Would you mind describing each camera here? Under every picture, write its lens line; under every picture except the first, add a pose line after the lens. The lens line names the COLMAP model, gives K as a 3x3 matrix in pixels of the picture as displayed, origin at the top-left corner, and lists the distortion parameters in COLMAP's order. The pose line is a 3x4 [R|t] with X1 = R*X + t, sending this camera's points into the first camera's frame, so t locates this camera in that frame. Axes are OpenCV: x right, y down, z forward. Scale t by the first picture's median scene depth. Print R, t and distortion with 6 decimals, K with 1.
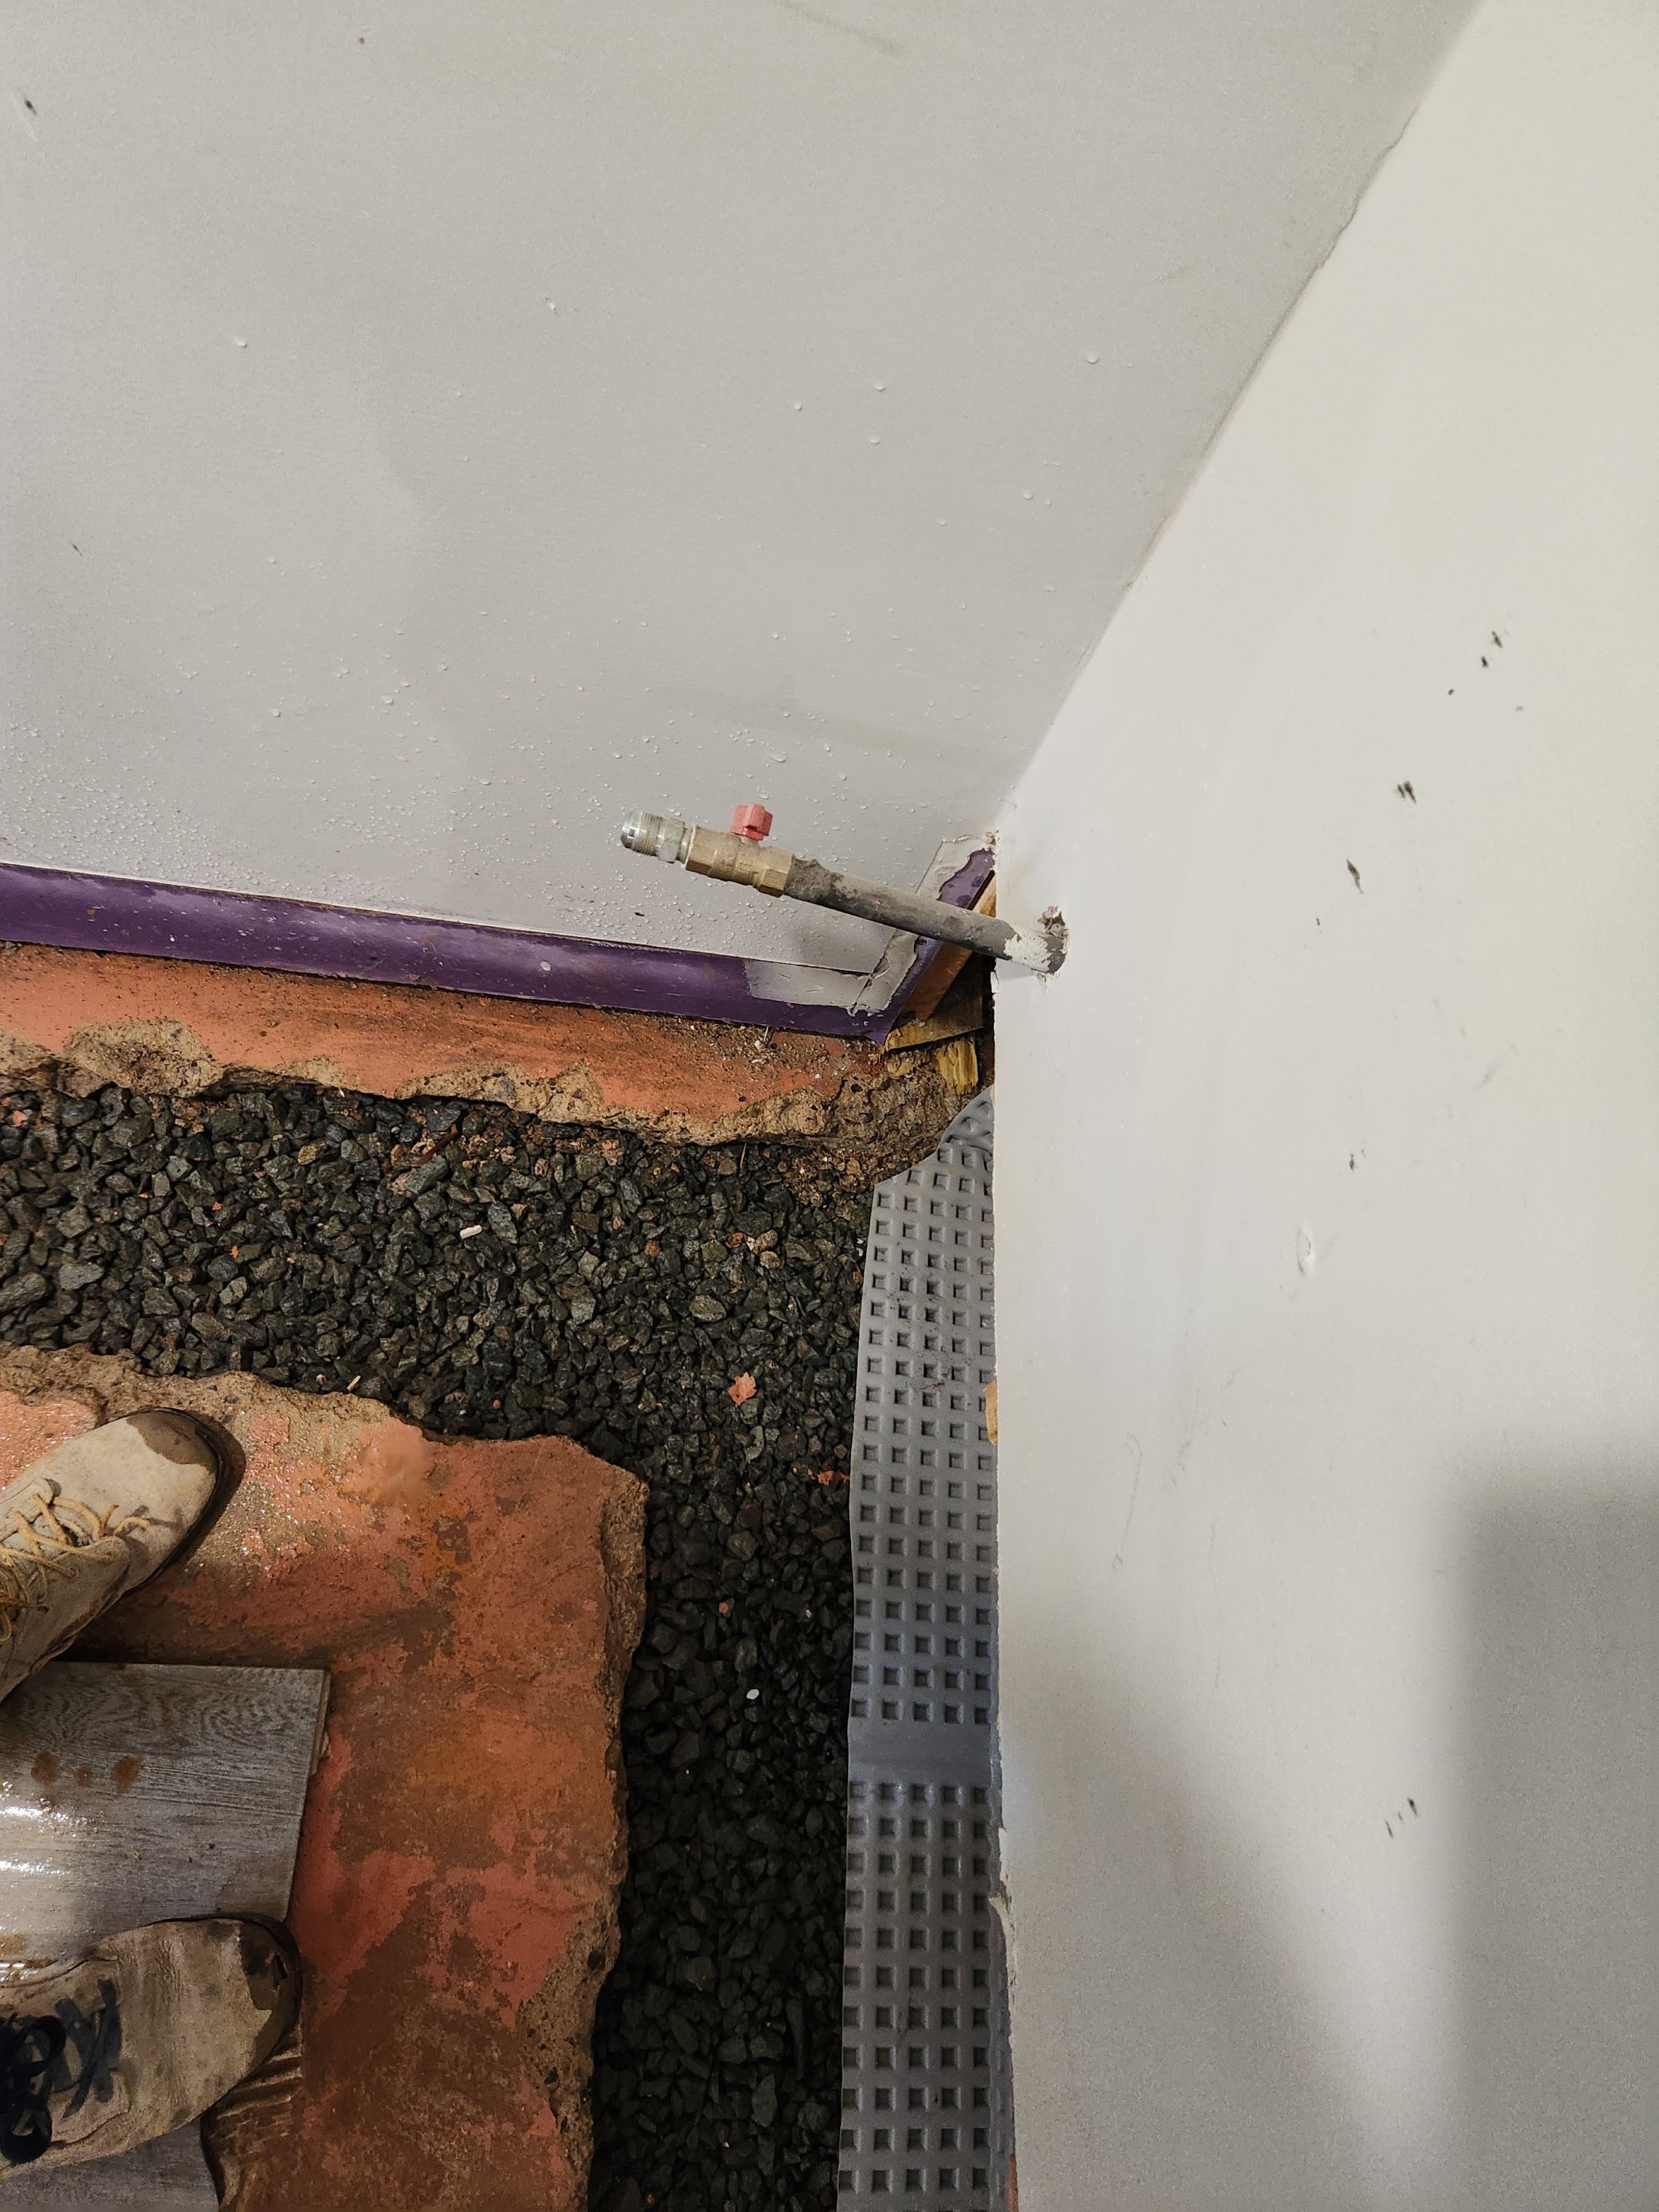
lens RADIAL K [[1451.7, 0, 829.3], [0, 1451.7, 1101.5], [0, 0, 1]] dist [0.055793, -0.043669]
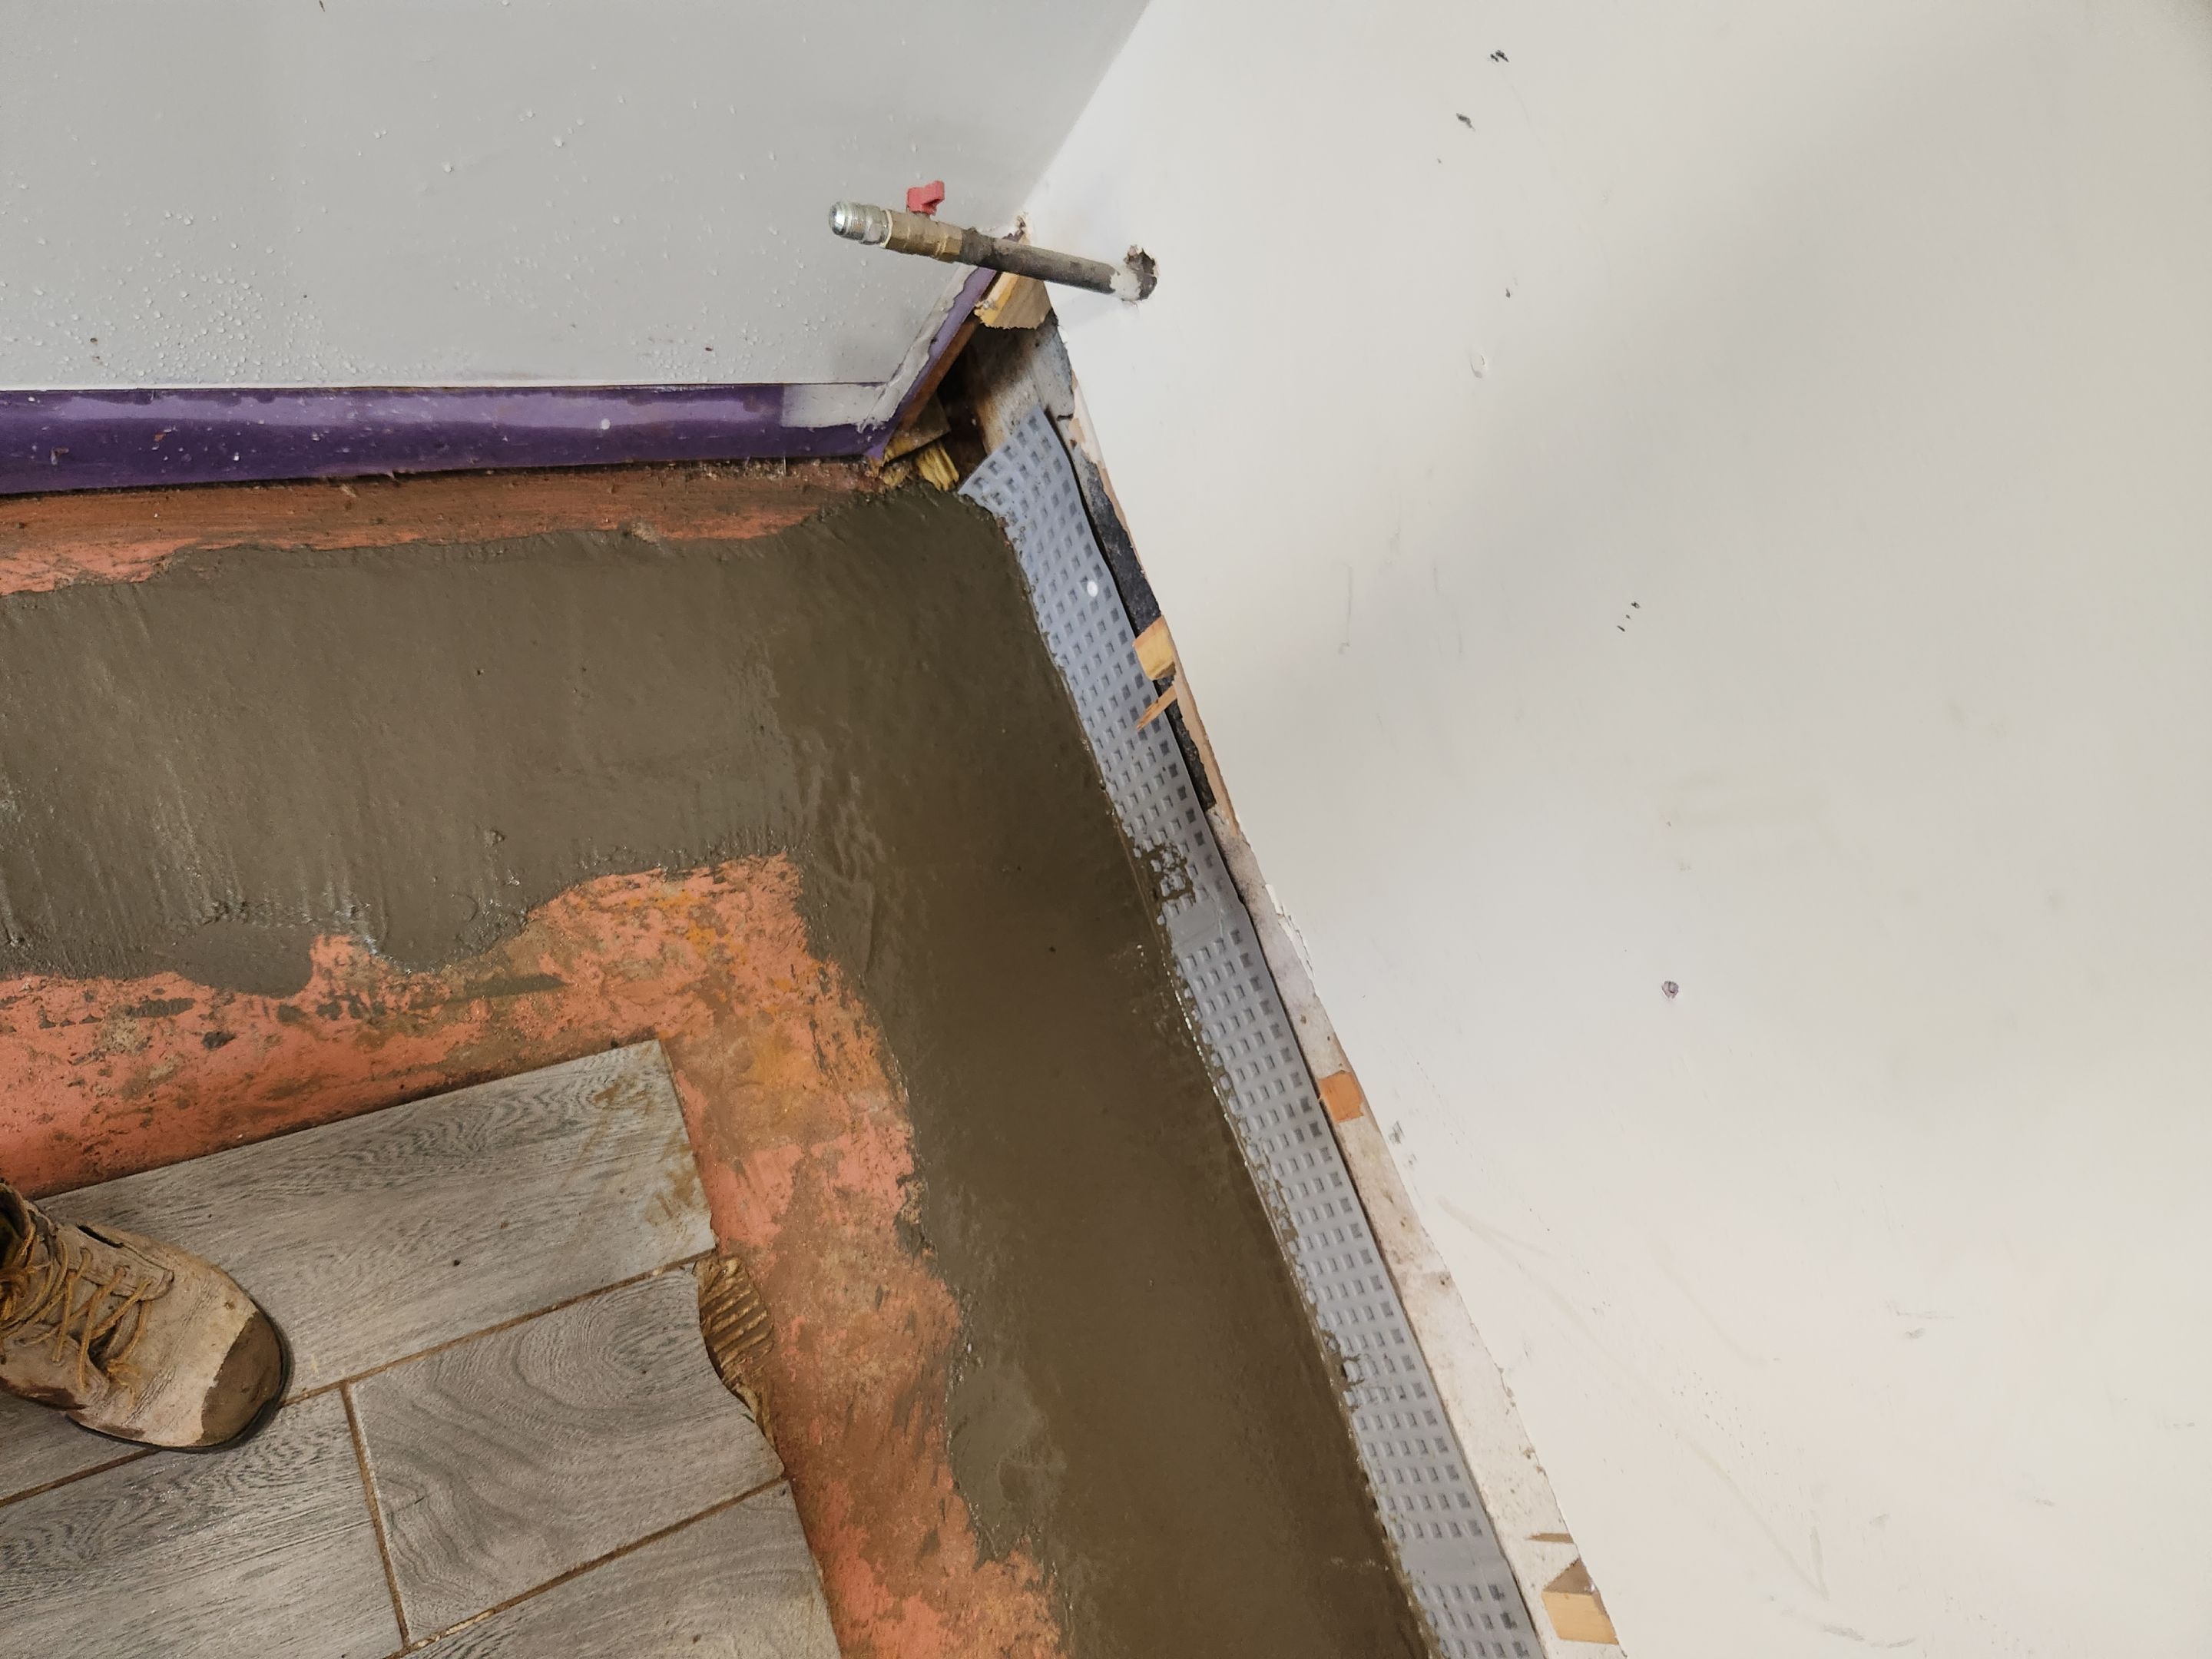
lens RADIAL K [[1451.7, 0, 1108.6], [0, 1451.7, 834.3], [0, 0, 1]] dist [0.055793, -0.043669]
pose [[0.887073, -0.284873, 0.363248, -0.325795], [0.234442, 0.955862, 0.177104, 0.088746], [-0.397667, -0.071944, 0.914705, -0.163455]]
